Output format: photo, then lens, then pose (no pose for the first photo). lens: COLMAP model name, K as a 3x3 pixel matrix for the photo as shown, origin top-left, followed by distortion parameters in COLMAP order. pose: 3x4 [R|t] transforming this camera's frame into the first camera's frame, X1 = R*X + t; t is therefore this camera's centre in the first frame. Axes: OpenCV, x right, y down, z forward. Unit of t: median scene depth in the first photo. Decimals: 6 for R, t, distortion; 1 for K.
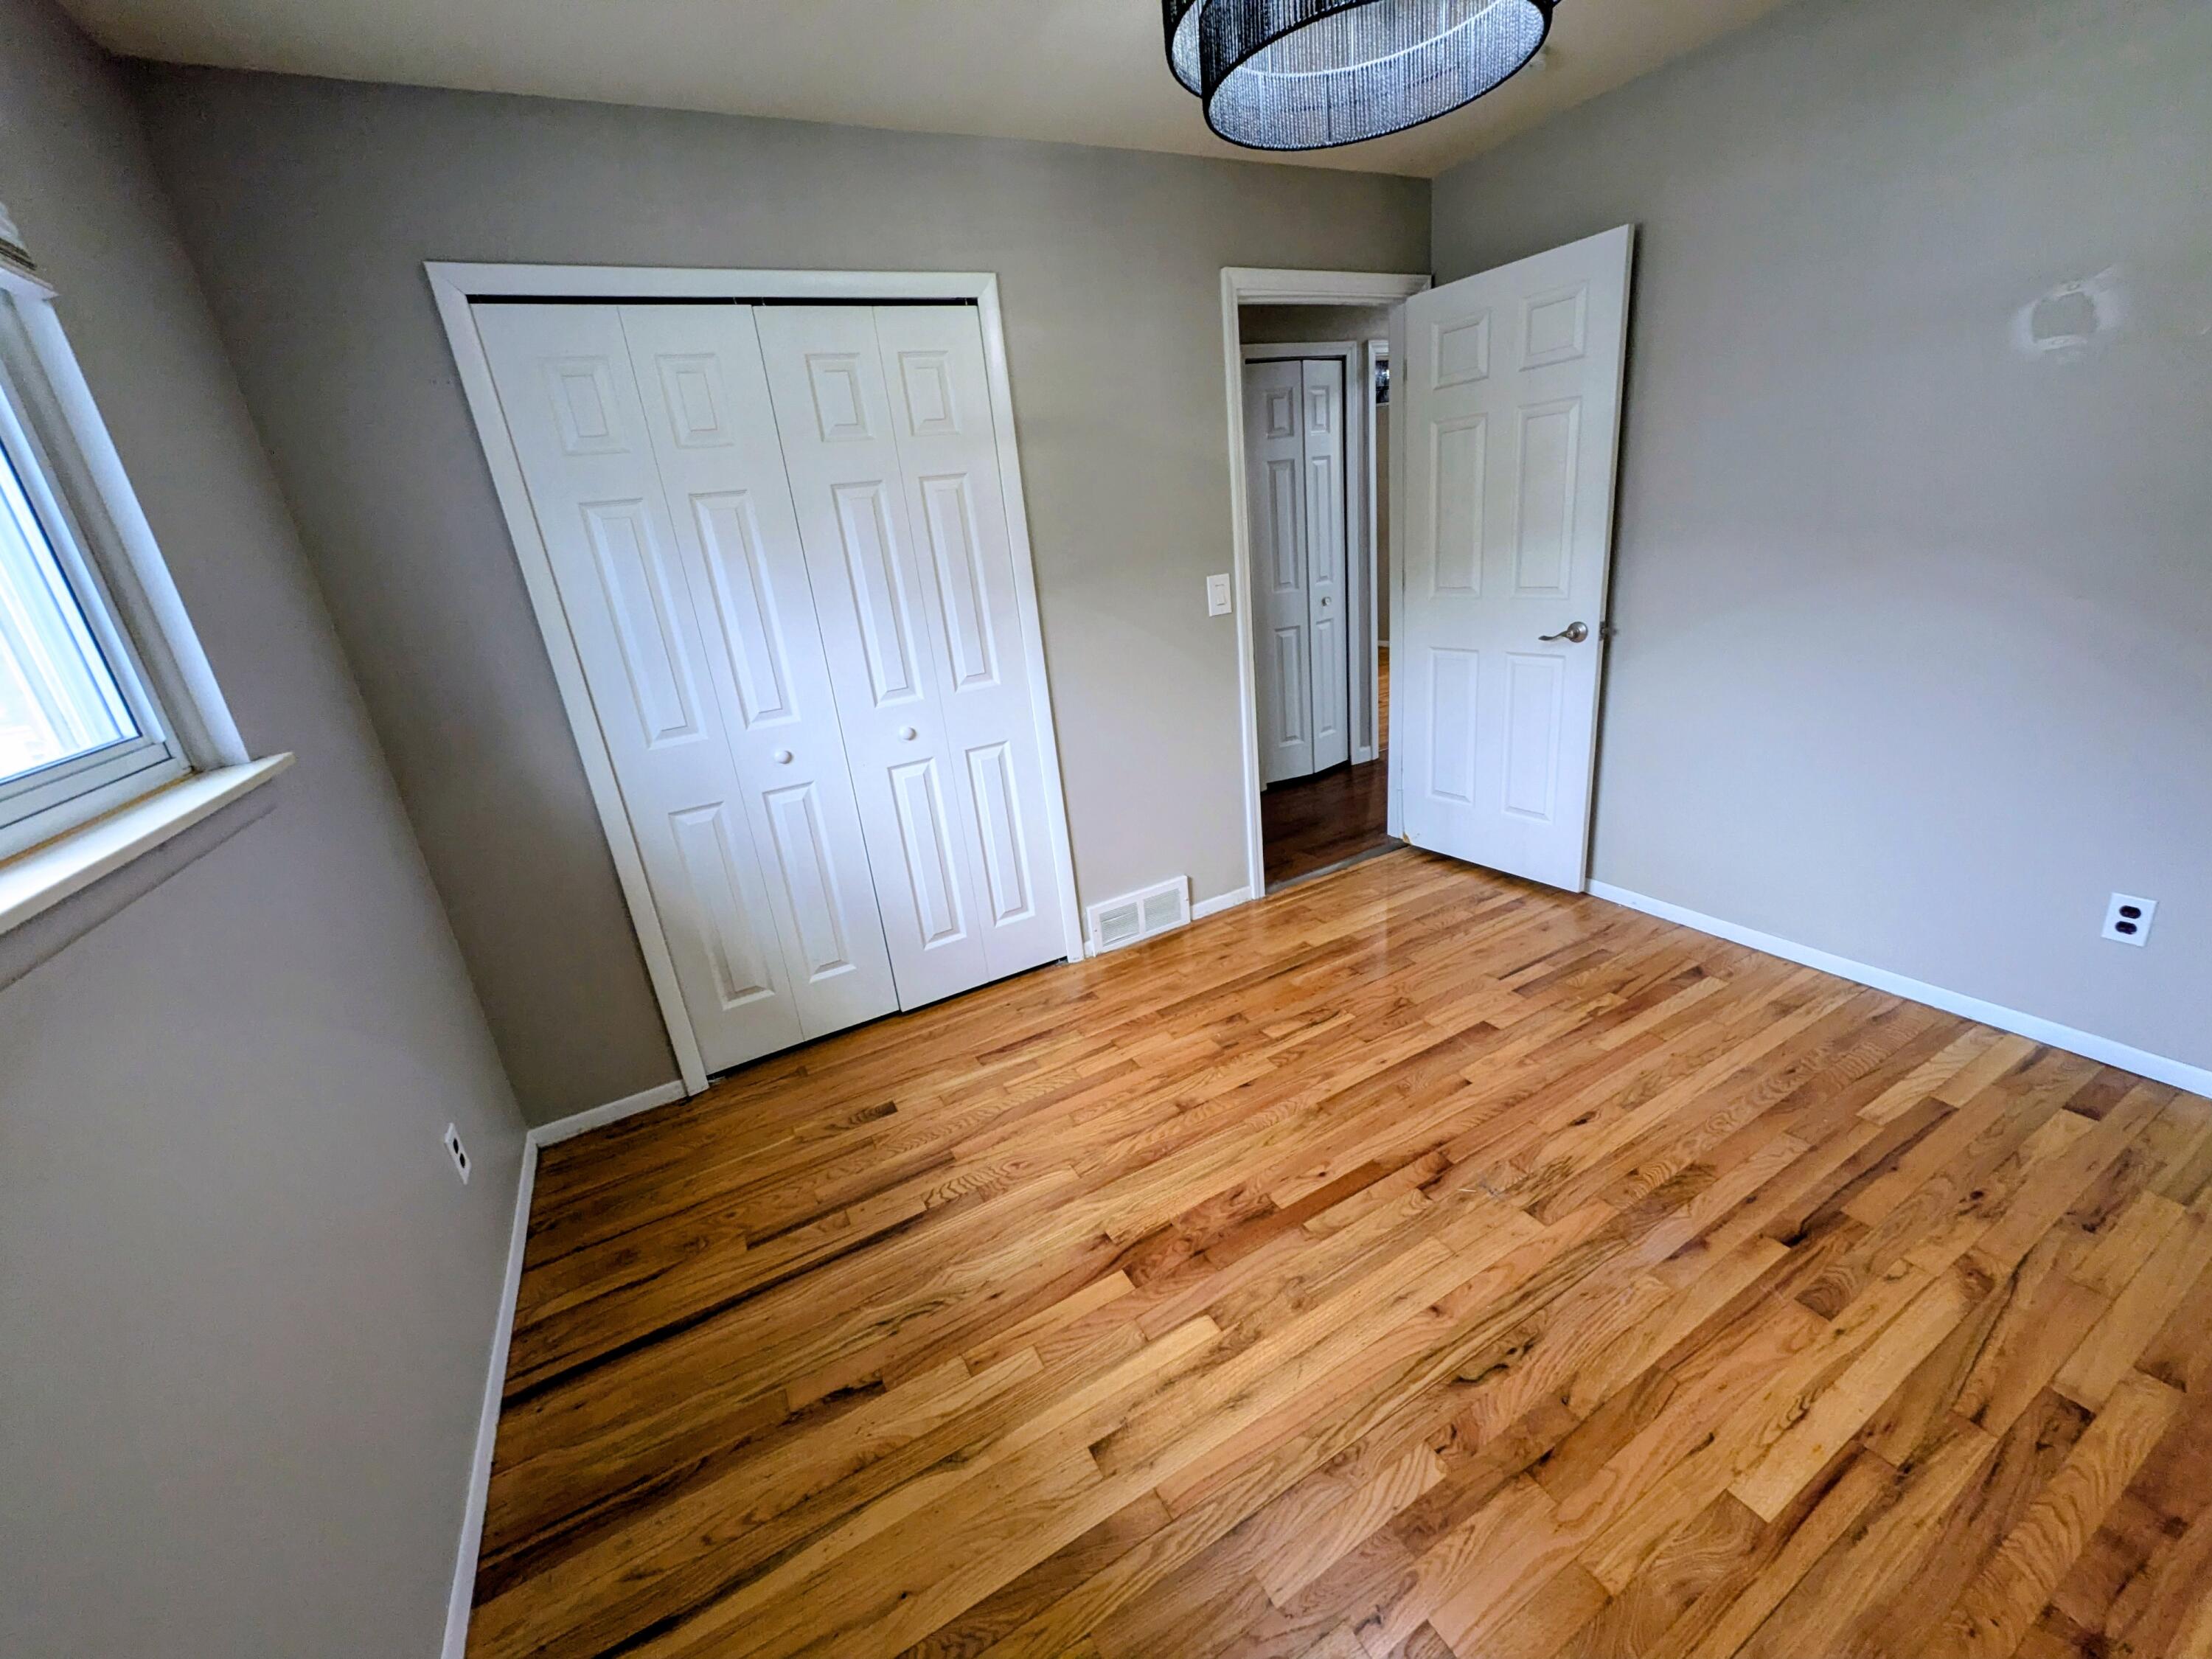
lens RADIAL K [[874.1, 0, 1102.2], [0, 874.1, 833.1], [0, 0, 1]] dist [0.009704, -0.000118]
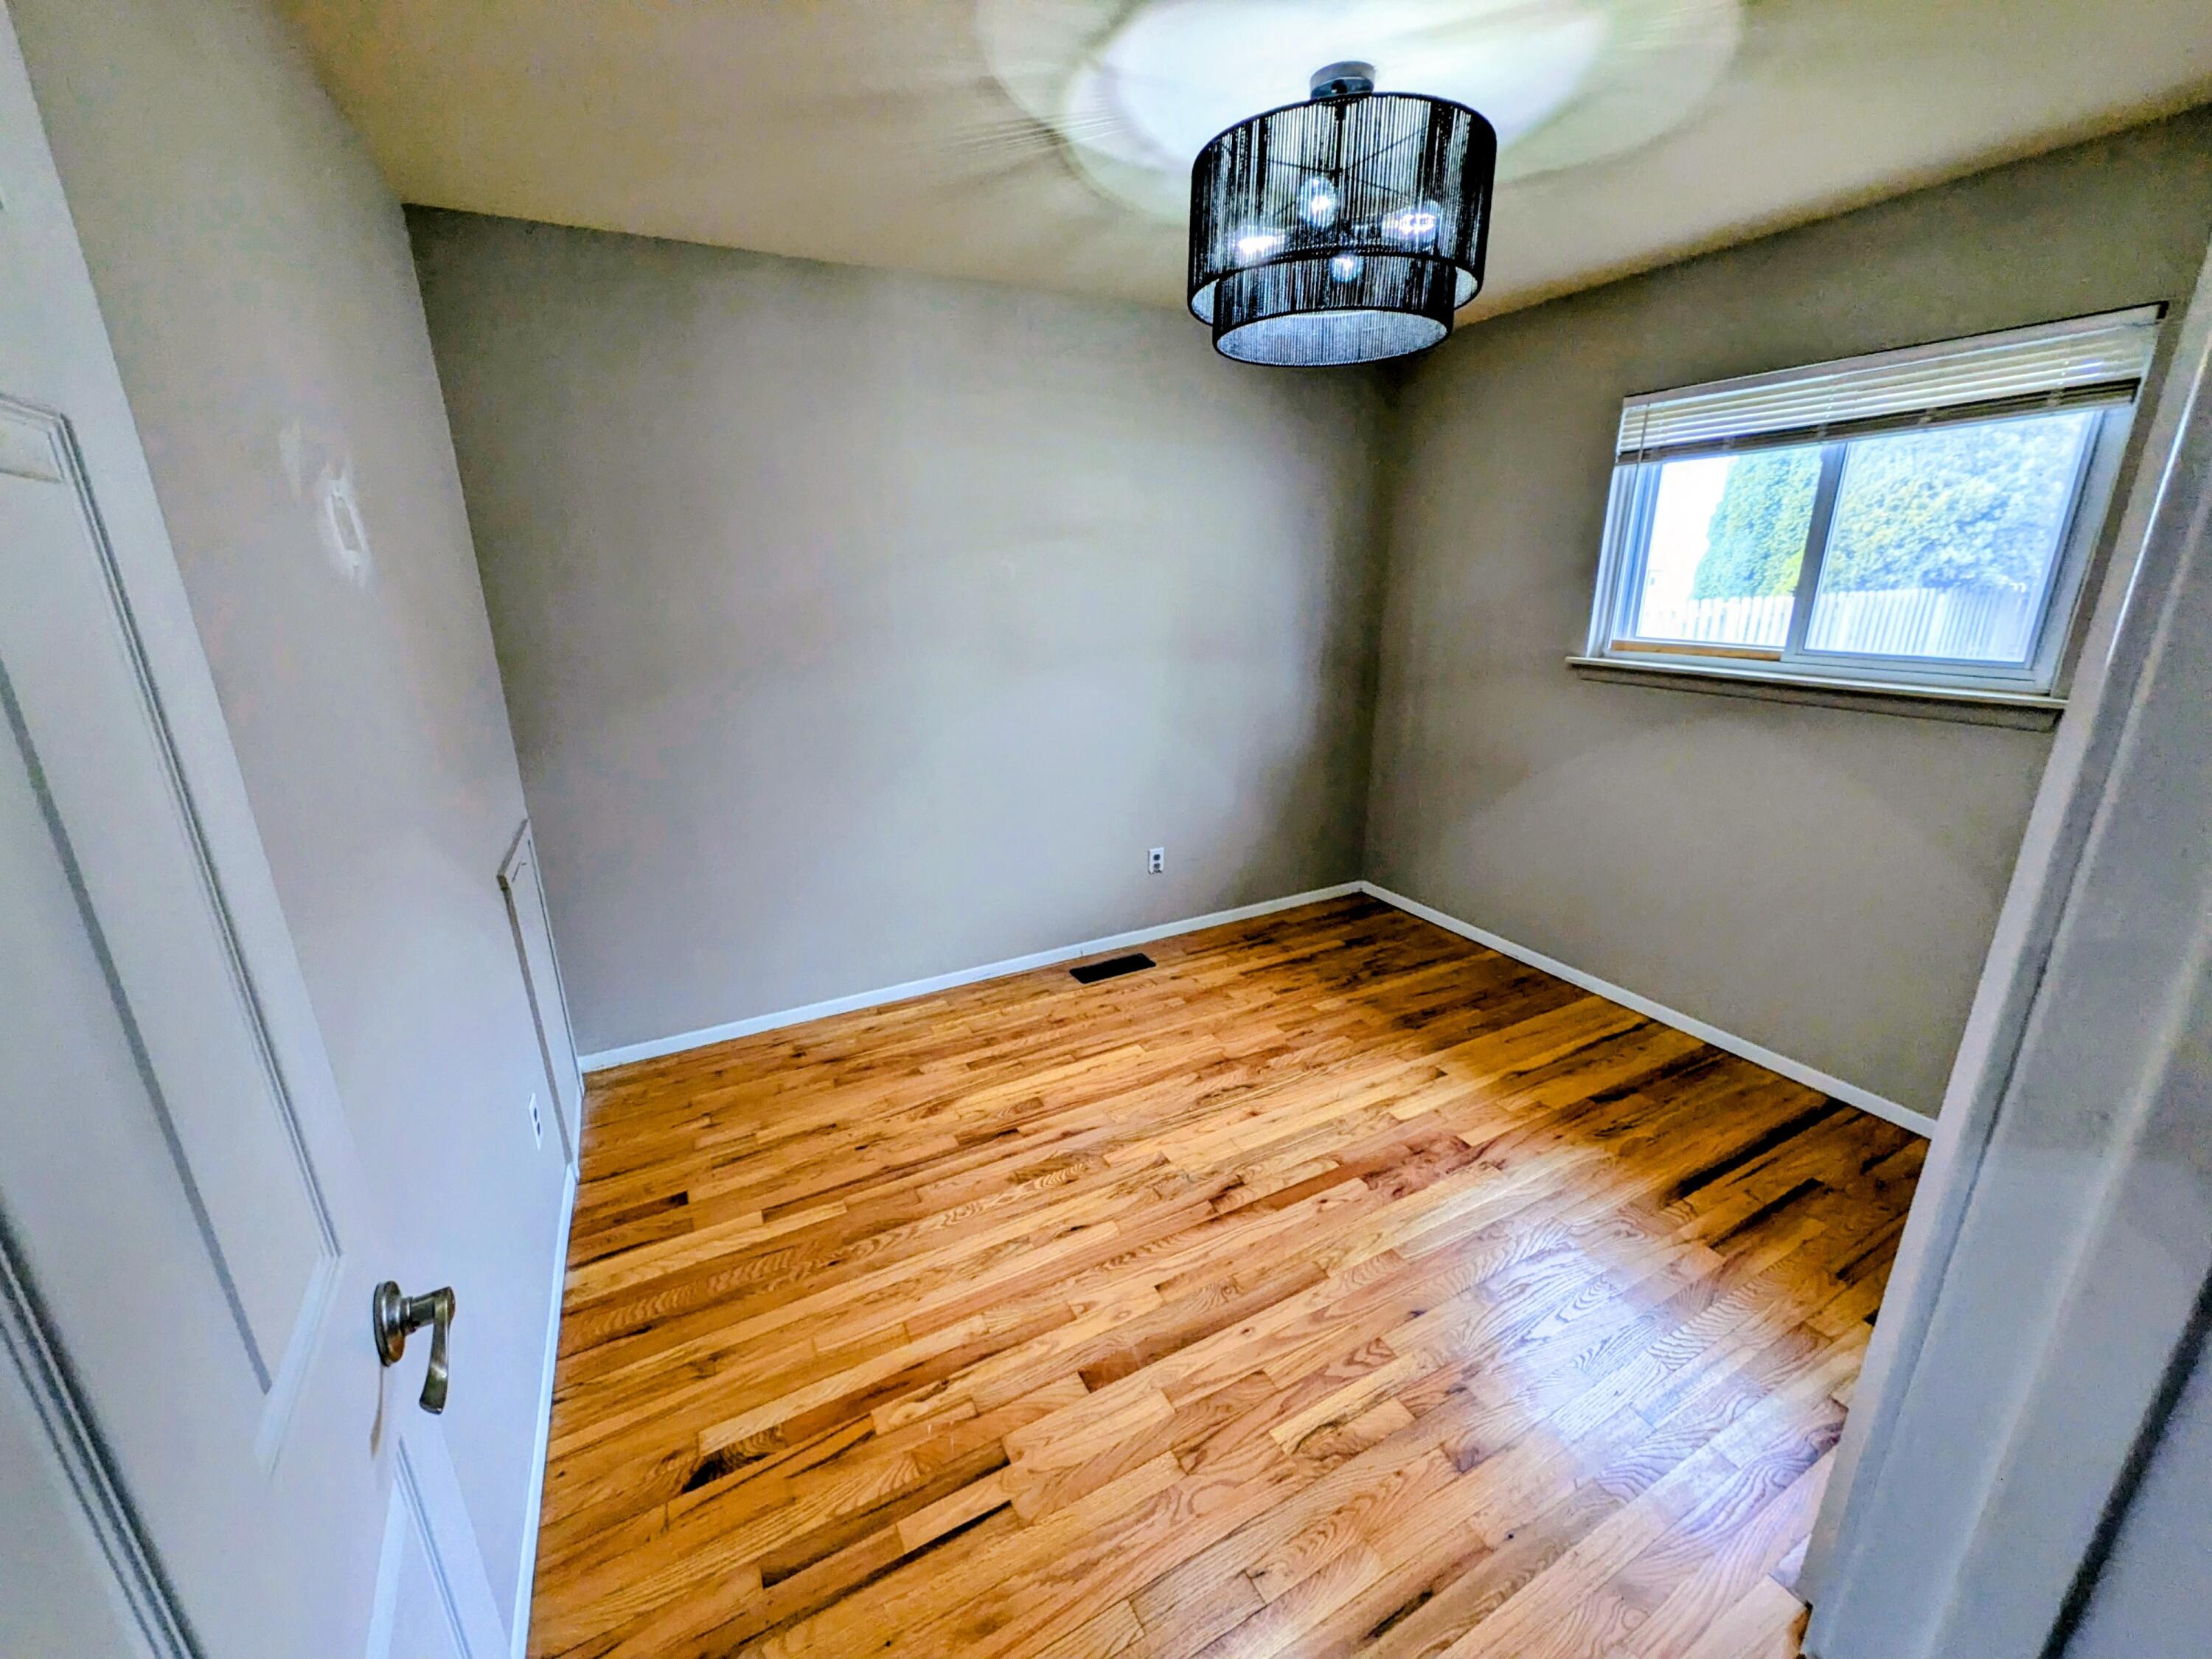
lens RADIAL K [[874.1, 0, 1106.1], [0, 874.1, 834.6], [0, 0, 1]] dist [0.009704, -0.000118]
pose [[-0.993539, 0.105659, 0.041430, 0.439809], [0.109396, 0.794414, 0.597444, -0.697139], [0.030213, 0.598116, -0.800840, 1.636942]]
